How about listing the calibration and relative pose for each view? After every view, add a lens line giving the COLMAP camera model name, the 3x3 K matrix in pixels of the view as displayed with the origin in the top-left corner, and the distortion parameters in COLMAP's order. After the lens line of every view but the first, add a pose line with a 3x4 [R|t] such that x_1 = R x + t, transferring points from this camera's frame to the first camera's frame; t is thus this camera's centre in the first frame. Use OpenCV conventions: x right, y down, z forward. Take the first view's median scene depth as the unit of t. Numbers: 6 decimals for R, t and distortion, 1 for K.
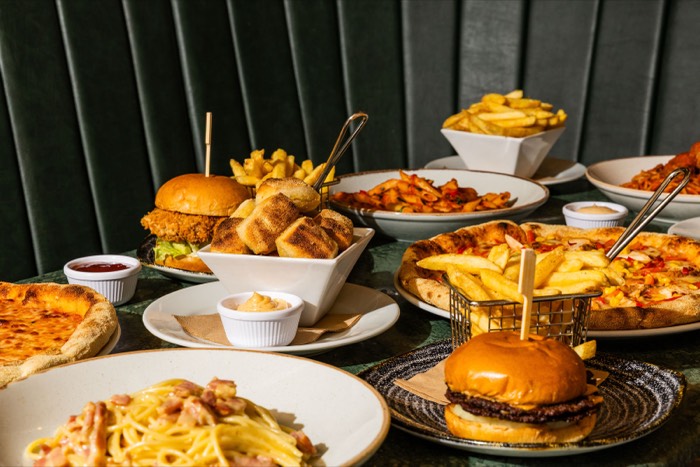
lens RADIAL K [[1318.9, 0, 350.0], [0, 1318.9, 233.5], [0, 0, 1]] dist [0.016280, 0.100196]
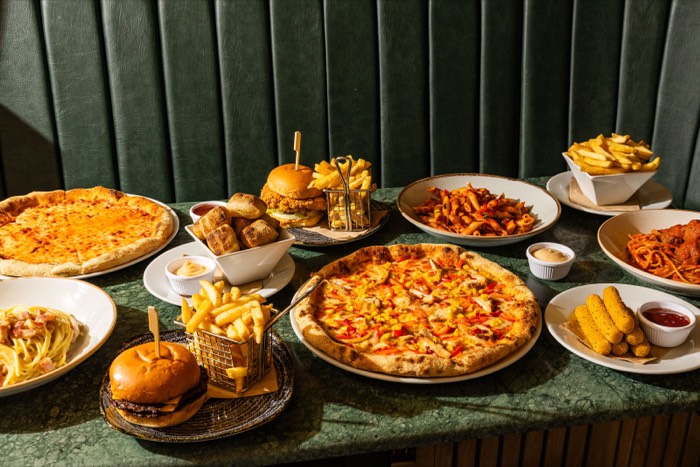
lens RADIAL K [[801.8, 0, 350.0], [0, 801.8, 233.5], [0, 0, 1]] dist [-0.004063, 0.004527]
pose [[0.735434, 0.289341, -0.612715, 0.688245], [-0.154987, 0.952105, 0.263581, -0.286429], [0.659633, -0.098883, 0.745054, 0.344200]]
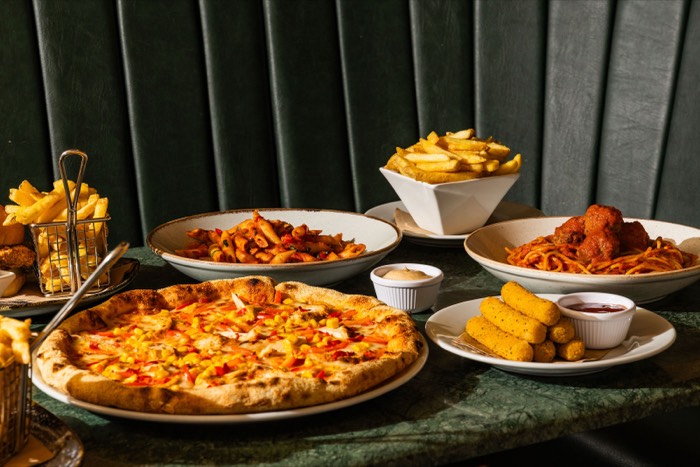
lens RADIAL K [[1439.6, 0, 367.3], [0, 1439.6, 233.4], [0, 0, 1]] dist [0.030408, 0.017056]
pose [[0.920247, 0.085961, -0.381781, 0.685032], [-0.087258, 0.996088, 0.013951, -0.072948], [0.381487, 0.020475, 0.924147, 0.136175]]
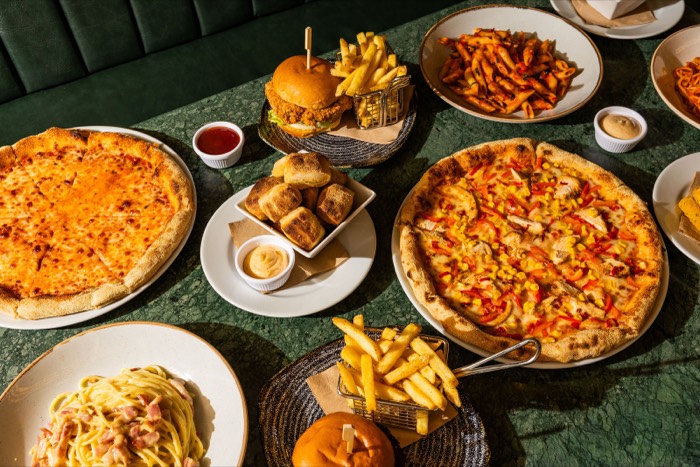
lens RADIAL K [[712.1, 0, 350.0], [0, 712.1, 233.5], [0, 0, 1]] dist [-0.002025, -0.004695]
pose [[0.917060, 0.303177, -0.259006, 0.204545], [-0.070985, 0.763297, 0.642136, -0.458905], [0.392379, -0.570492, 0.721510, 0.466405]]
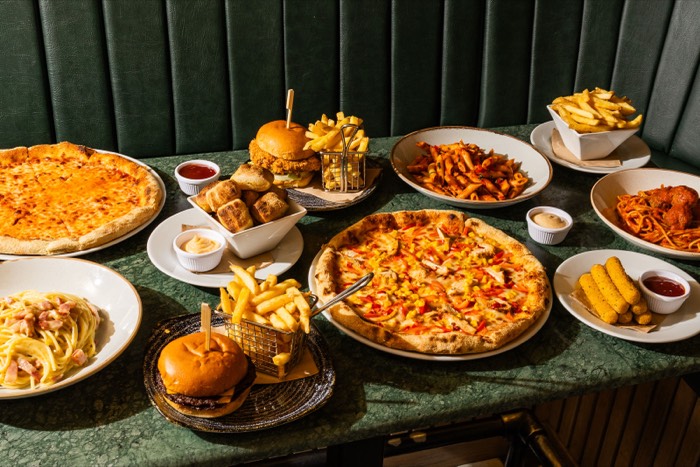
lens RADIAL K [[896.7, 0, 385.4], [0, 896.7, 249.0], [0, 0, 1]] dist [-0.026255, 0.014015]
pose [[0.828361, 0.353446, -0.434619, 0.601540], [-0.198102, 0.910527, 0.362898, -0.383820], [0.523997, -0.214512, 0.824264, 0.174428]]
